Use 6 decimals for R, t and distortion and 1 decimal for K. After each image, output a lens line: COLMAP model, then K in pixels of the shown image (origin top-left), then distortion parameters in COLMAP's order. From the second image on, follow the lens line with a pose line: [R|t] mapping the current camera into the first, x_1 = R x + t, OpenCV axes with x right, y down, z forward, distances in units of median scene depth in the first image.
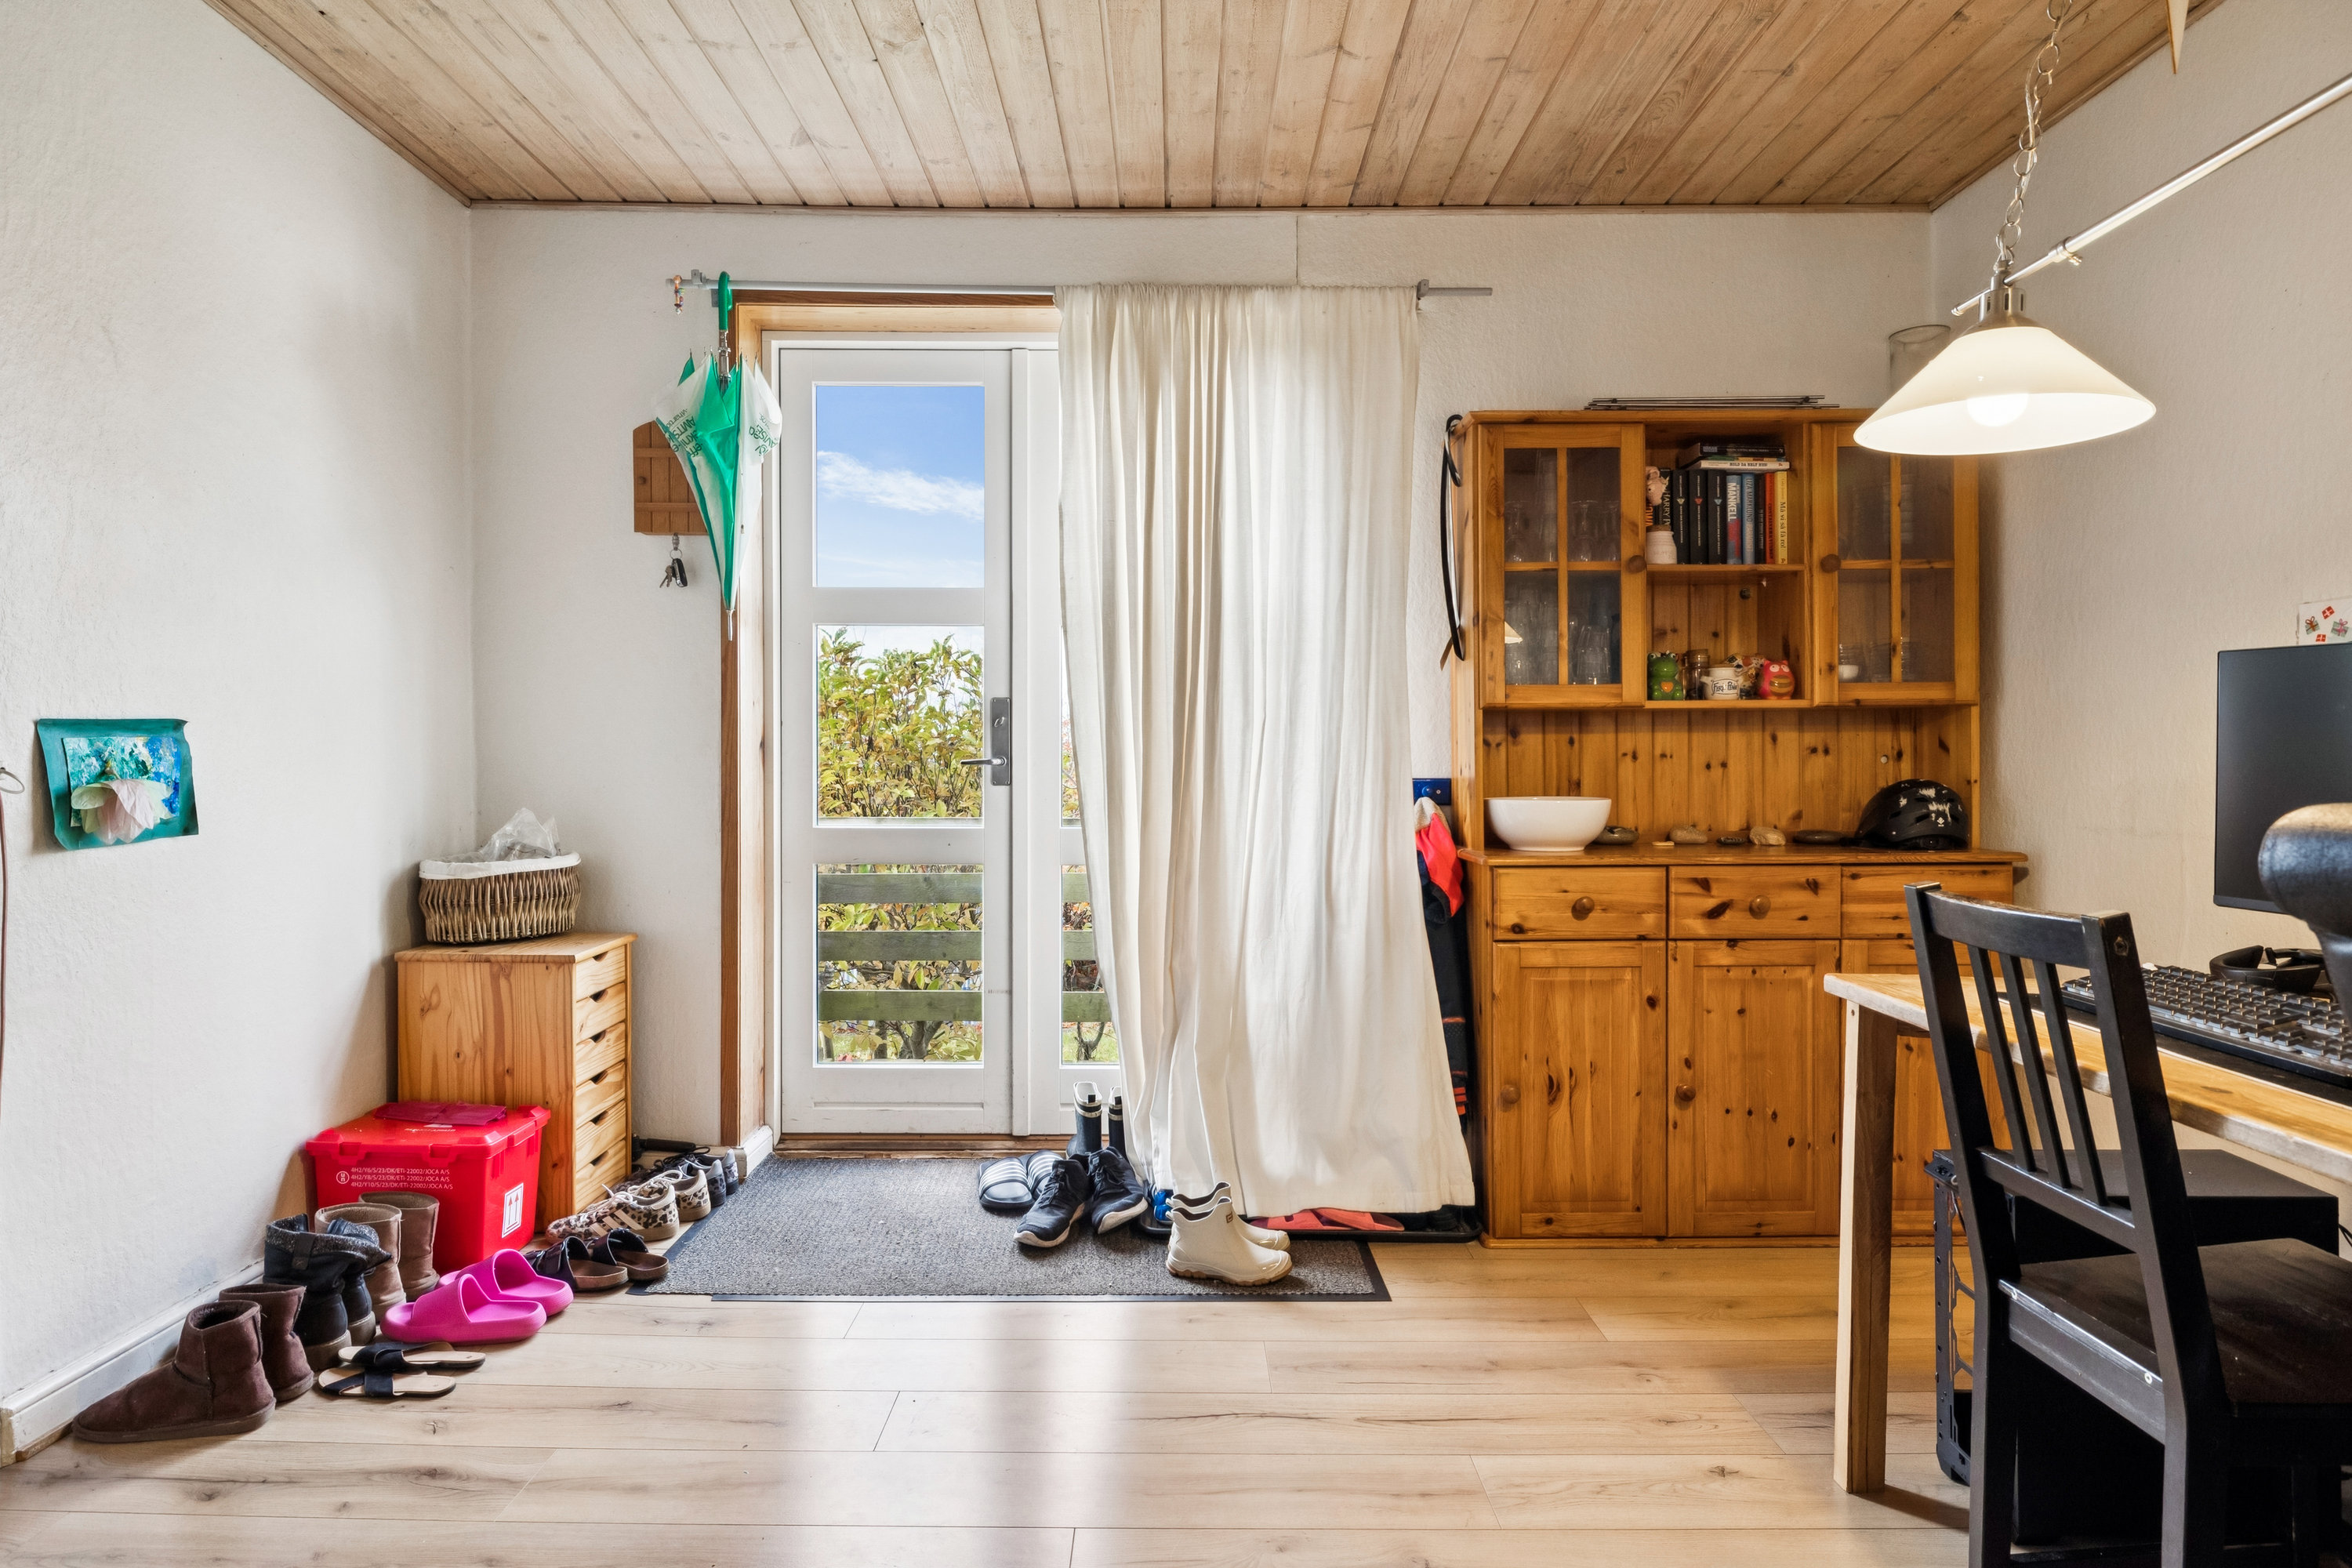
lens RADIAL K [[1350.4, 0, 1176.0], [0, 1350.4, 784.0], [0, 0, 1]] dist [0.015868, 0.000380]
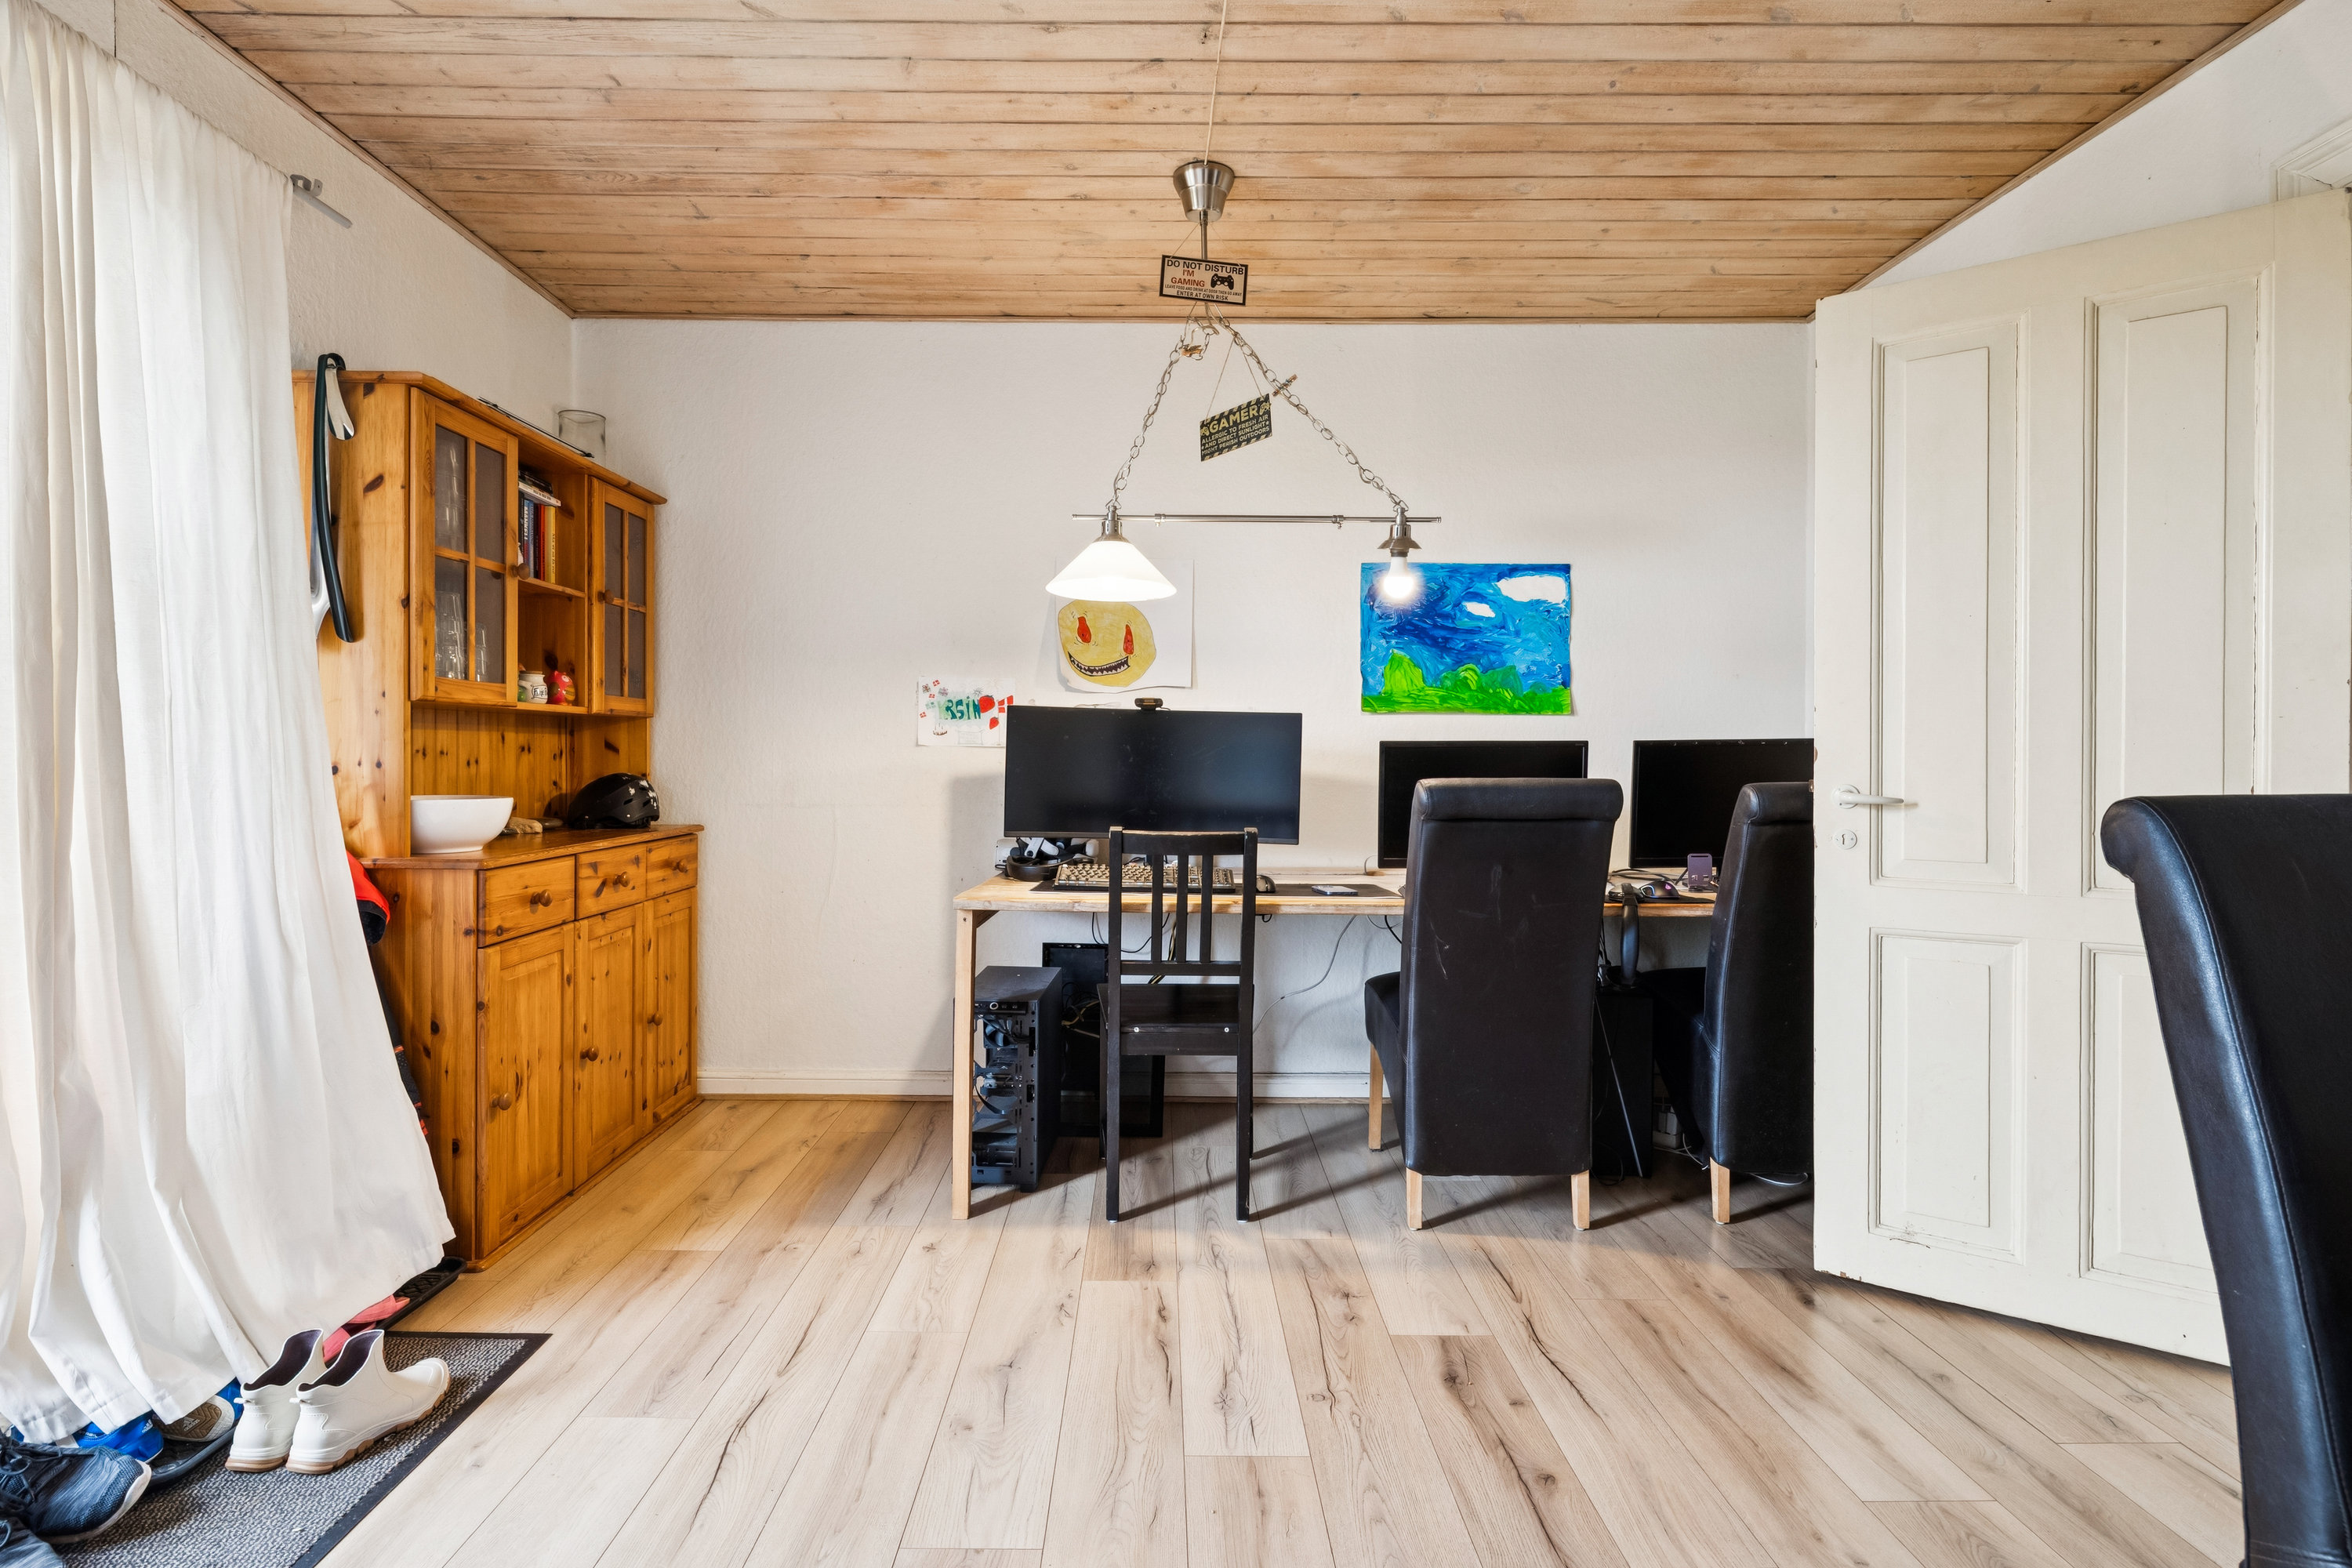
lens RADIAL K [[1153.1, 0, 1176.0], [0, 1153.1, 784.0], [0, 0, 1]] dist [-0.001825, -0.000679]
pose [[-0.015341, -0.020318, 0.999676, -0.561109], [0.008583, 0.999754, 0.020452, -0.011287], [-0.999845, 0.008894, -0.015163, 0.504878]]
